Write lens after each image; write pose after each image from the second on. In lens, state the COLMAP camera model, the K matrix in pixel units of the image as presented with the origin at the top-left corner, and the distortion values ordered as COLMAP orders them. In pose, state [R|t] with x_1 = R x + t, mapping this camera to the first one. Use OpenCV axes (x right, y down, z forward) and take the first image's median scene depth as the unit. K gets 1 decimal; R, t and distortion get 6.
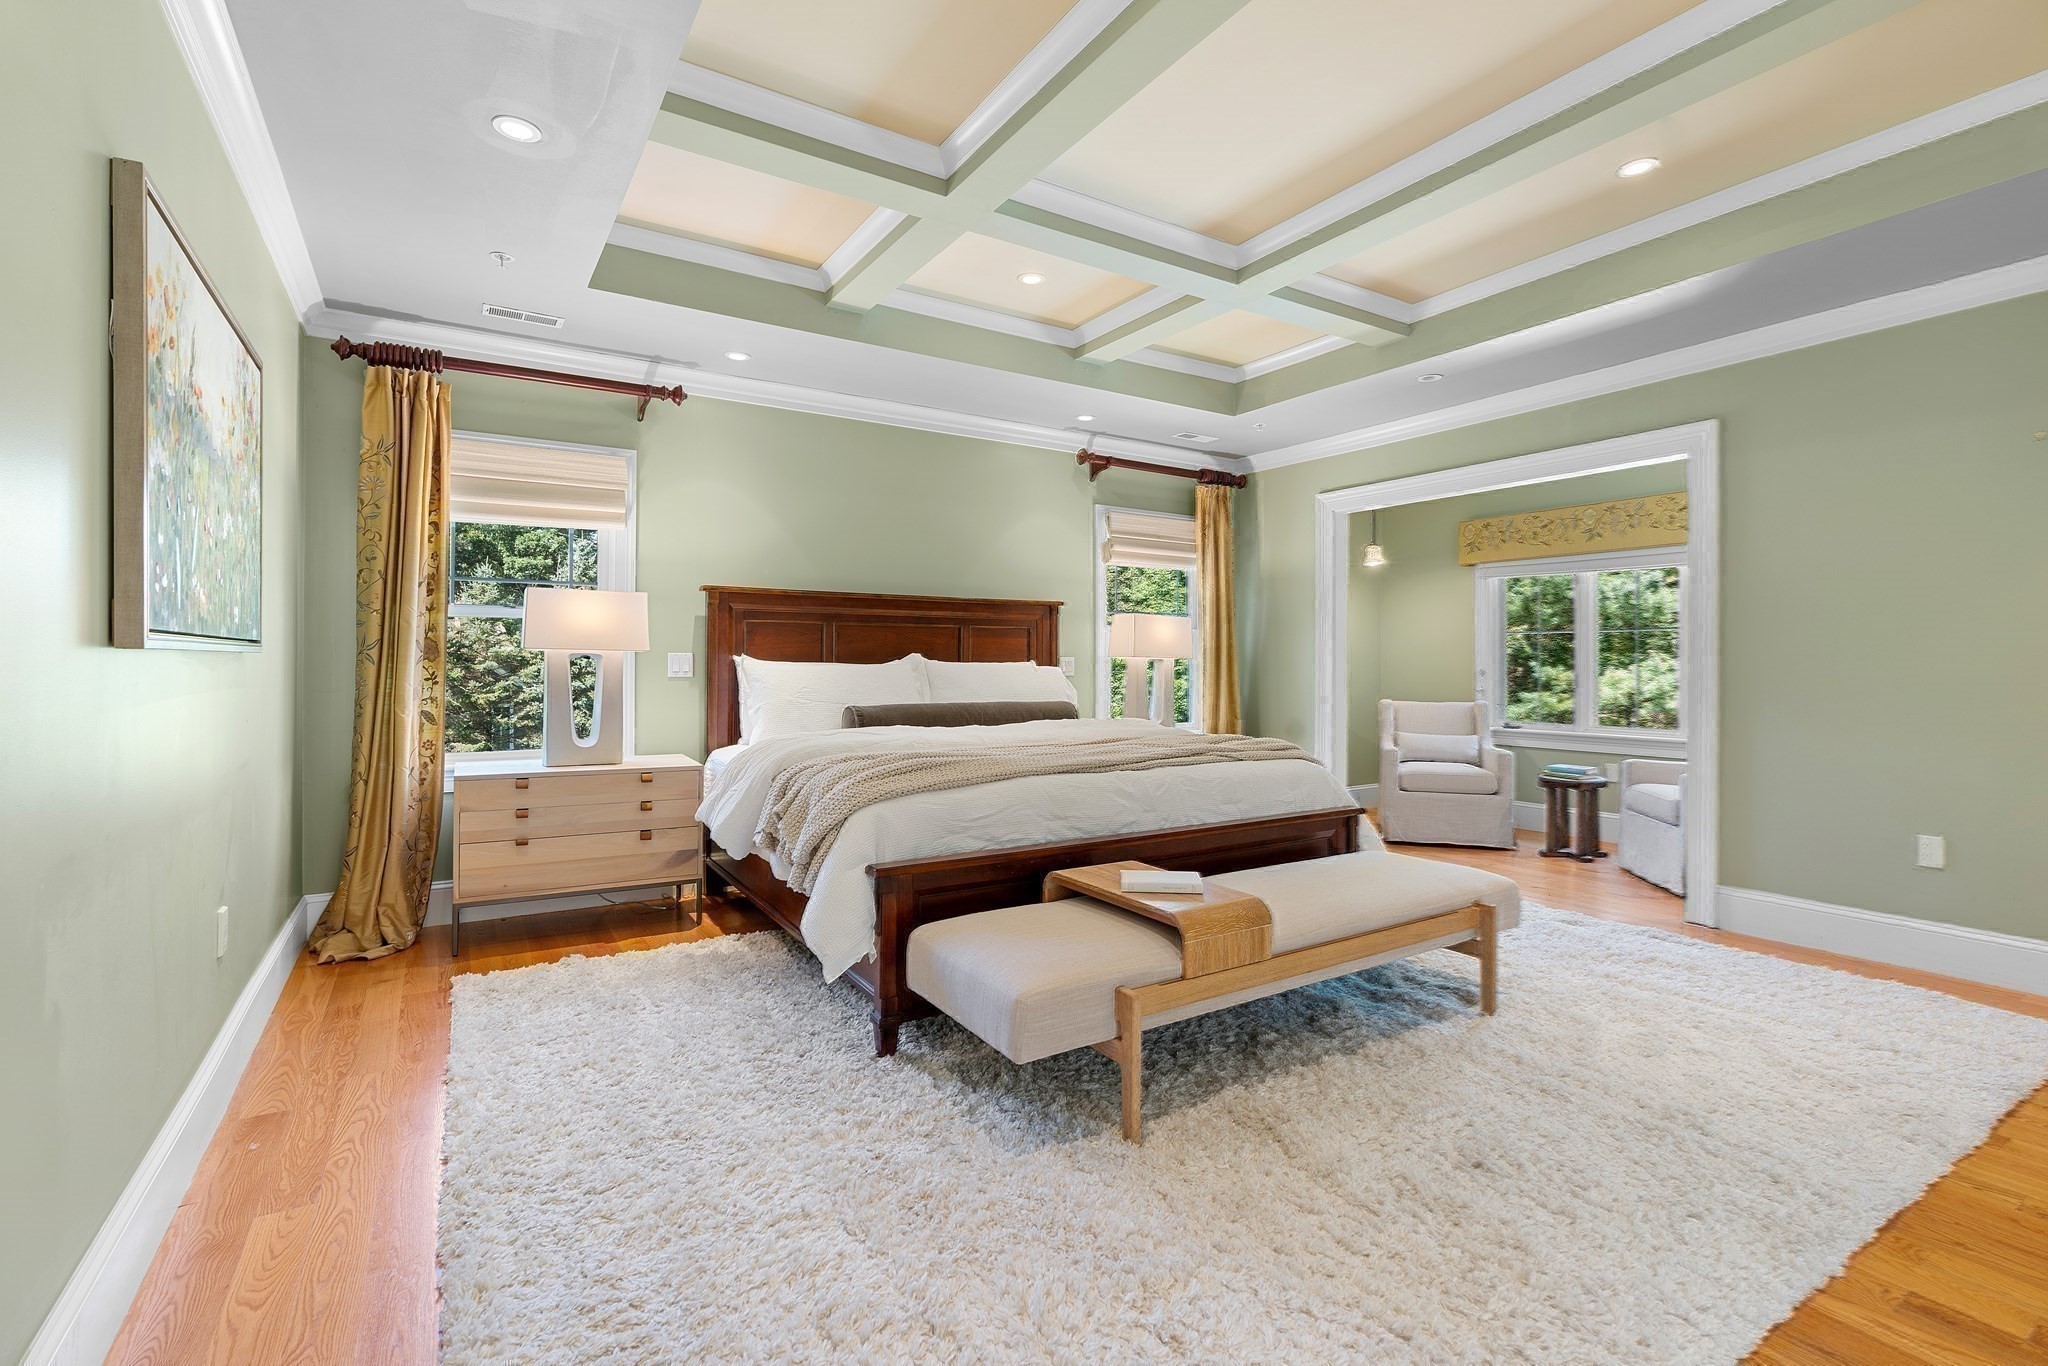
lens RADIAL K [[920.8, 0, 1018.1], [0, 920.8, 668.2], [0, 0, 1]] dist [-0.011922, 0.000848]
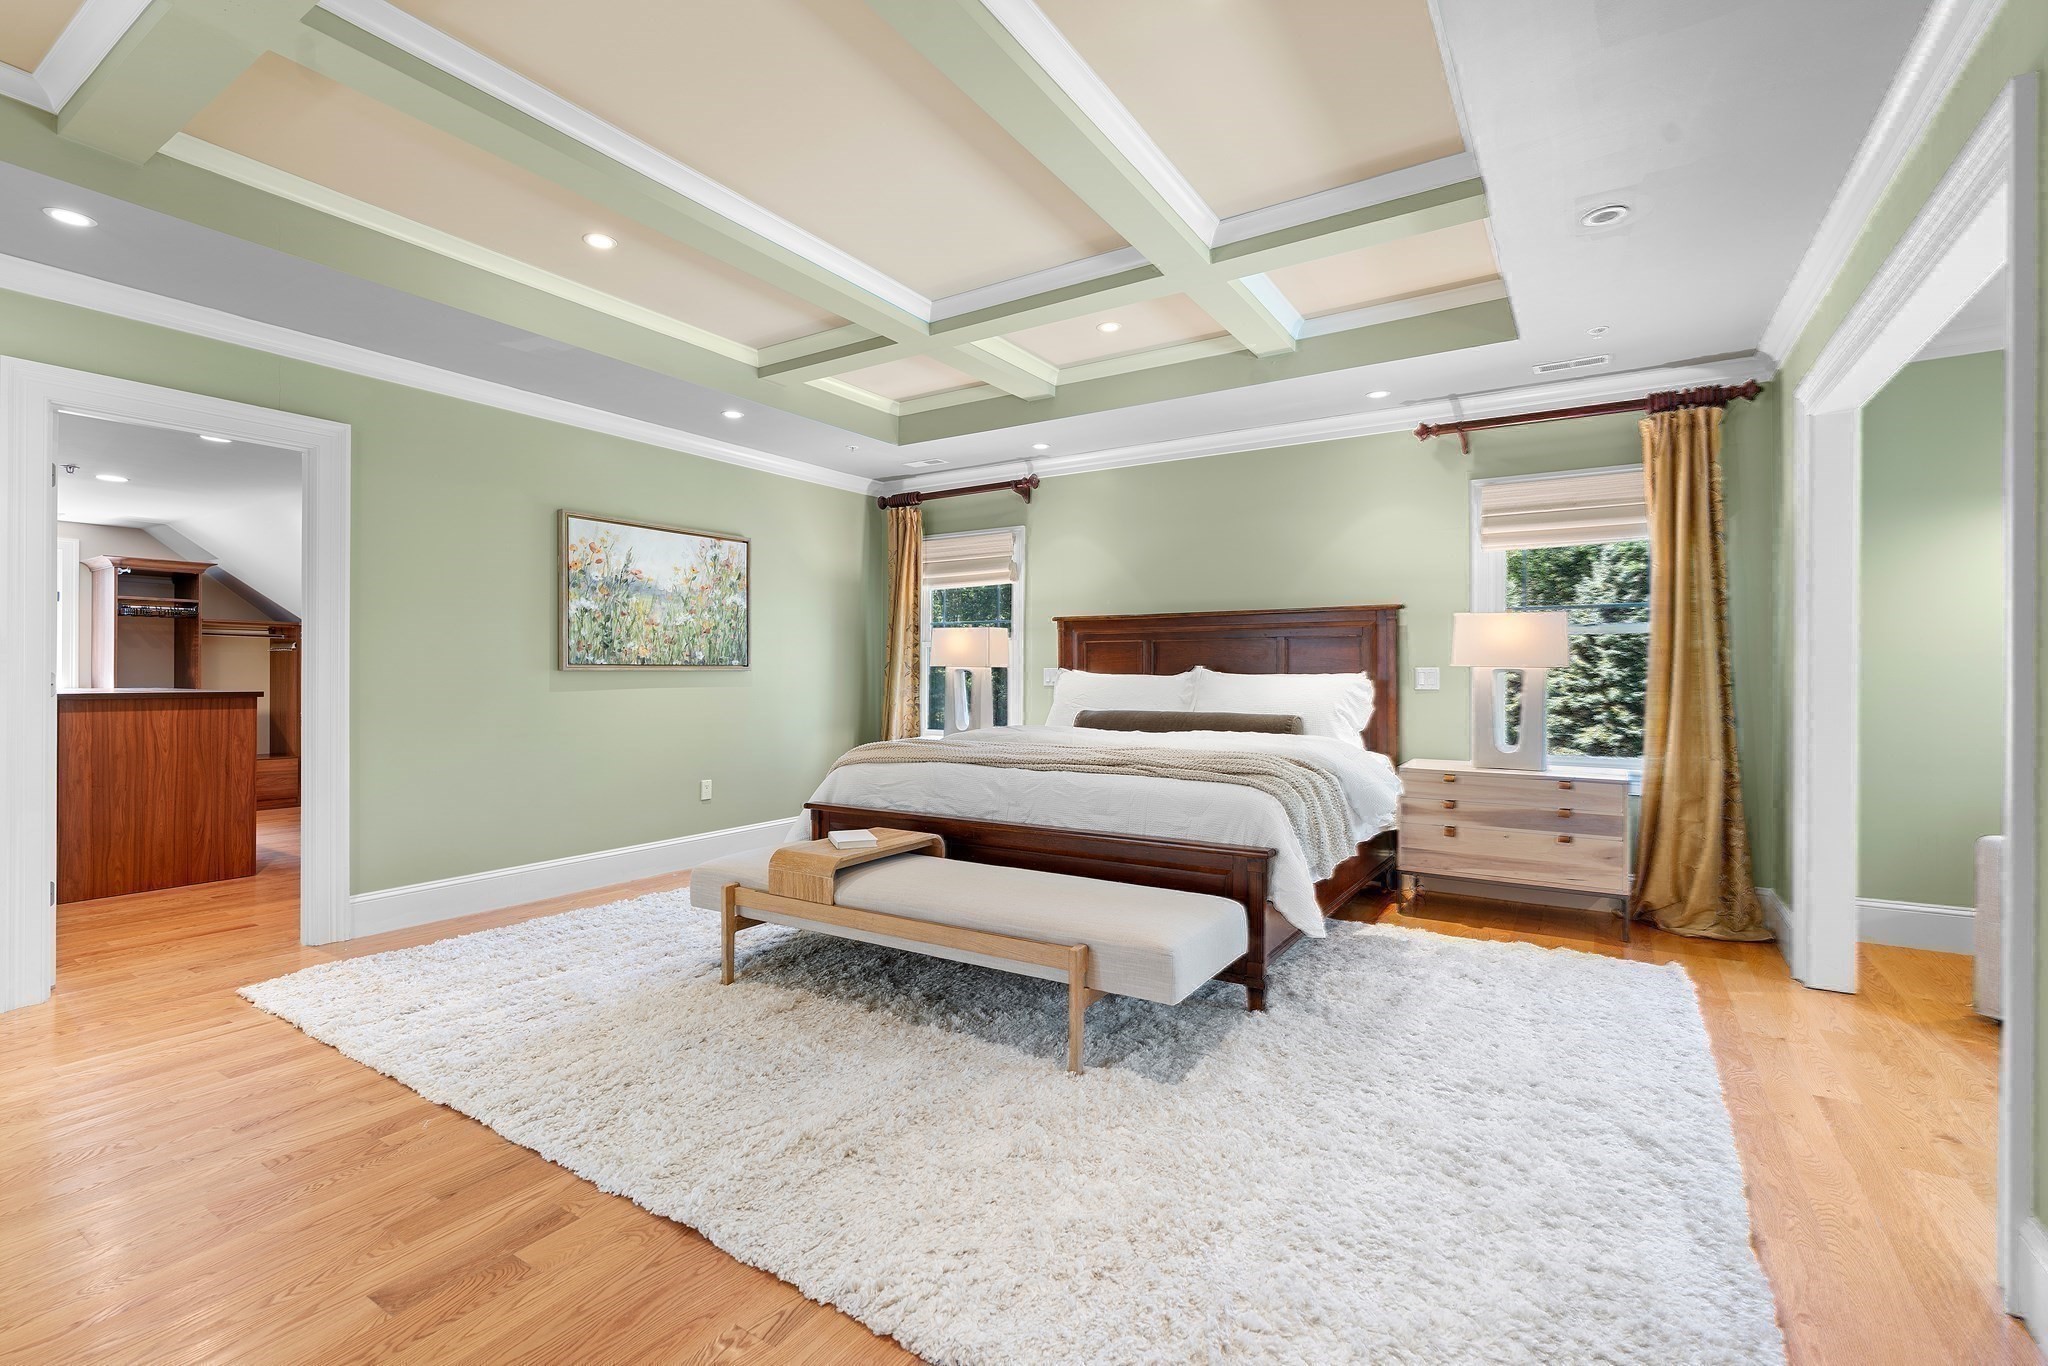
lens RADIAL K [[920.8, 0, 1013.4], [0, 920.8, 679.3], [0, 0, 1]] dist [-0.011922, 0.000848]
pose [[0.426425, 0.002888, -0.904518, 0.780960], [-0.003538, 0.999993, 0.001525, -0.001161], [0.904516, 0.002550, 0.426432, 0.343450]]
